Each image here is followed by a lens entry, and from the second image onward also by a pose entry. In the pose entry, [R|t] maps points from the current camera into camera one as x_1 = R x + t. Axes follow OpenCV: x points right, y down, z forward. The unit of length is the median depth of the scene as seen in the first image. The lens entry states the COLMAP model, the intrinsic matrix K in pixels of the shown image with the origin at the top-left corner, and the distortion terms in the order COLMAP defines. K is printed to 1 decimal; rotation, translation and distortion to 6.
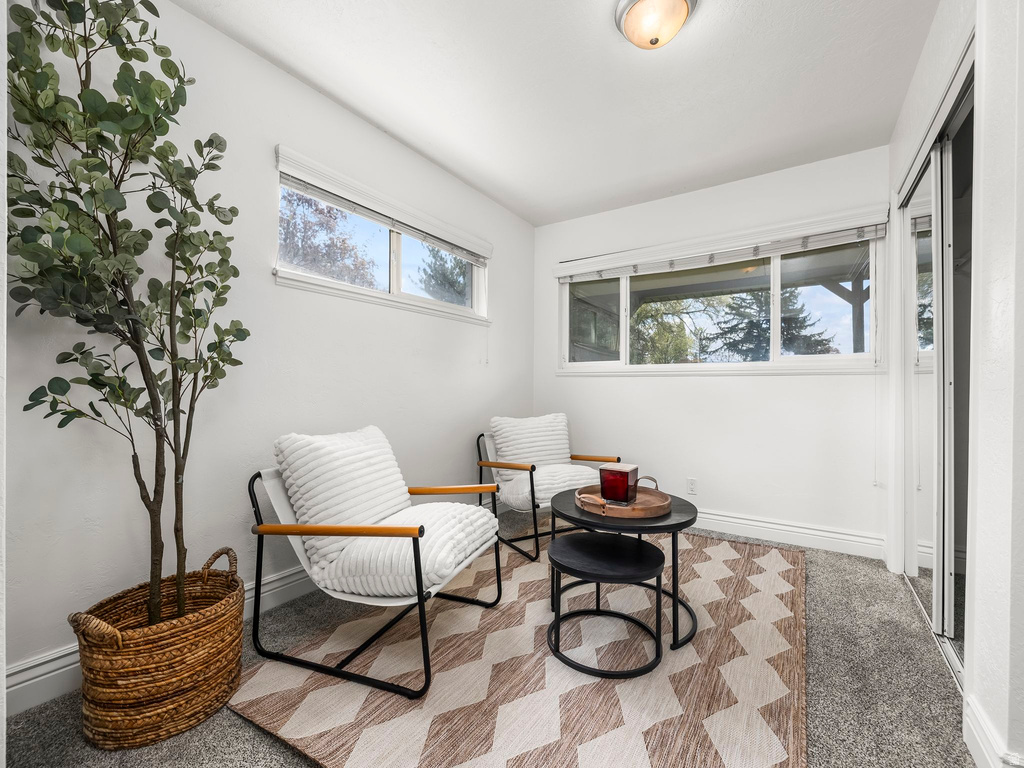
lens RADIAL K [[427.2, 0, 512.5], [0, 427.2, 386.9], [0, 0, 1]] dist [0.000640, 0.000102]
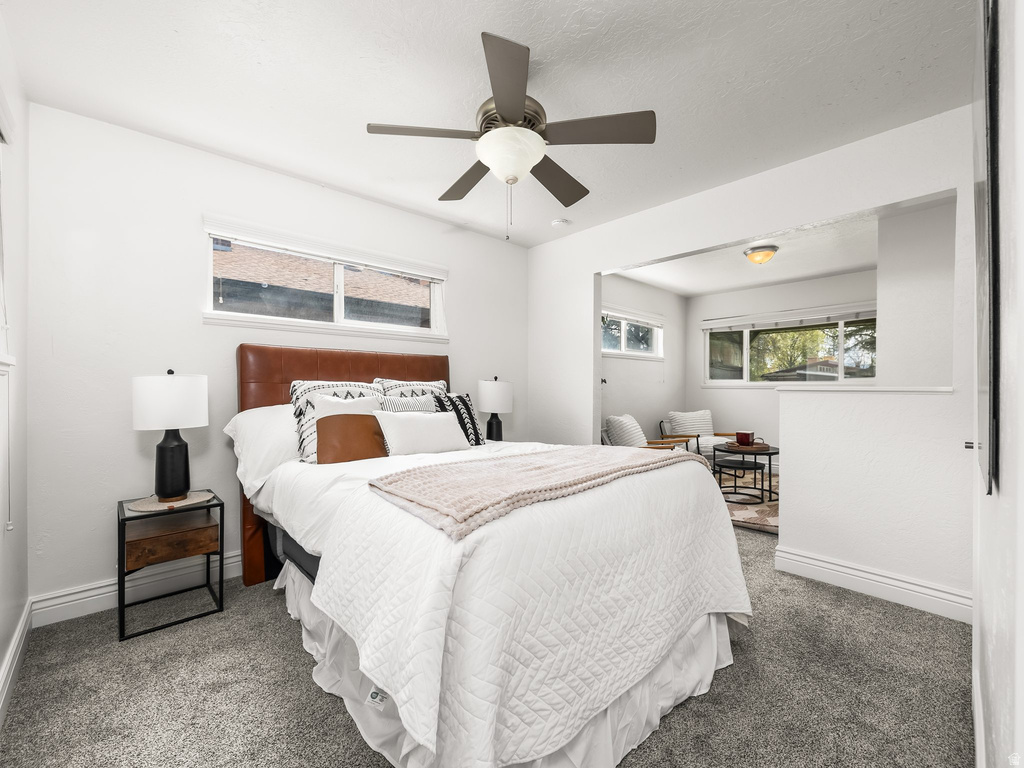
lens RADIAL K [[427.2, 0, 510.4], [0, 427.2, 384.6], [0, 0, 1]] dist [0.000640, 0.000102]
pose [[0.970519, -0.003849, -0.240995, -0.260941], [0.003589, 0.999992, -0.001520, -0.044316], [0.240999, 0.000610, 0.970525, -0.953791]]
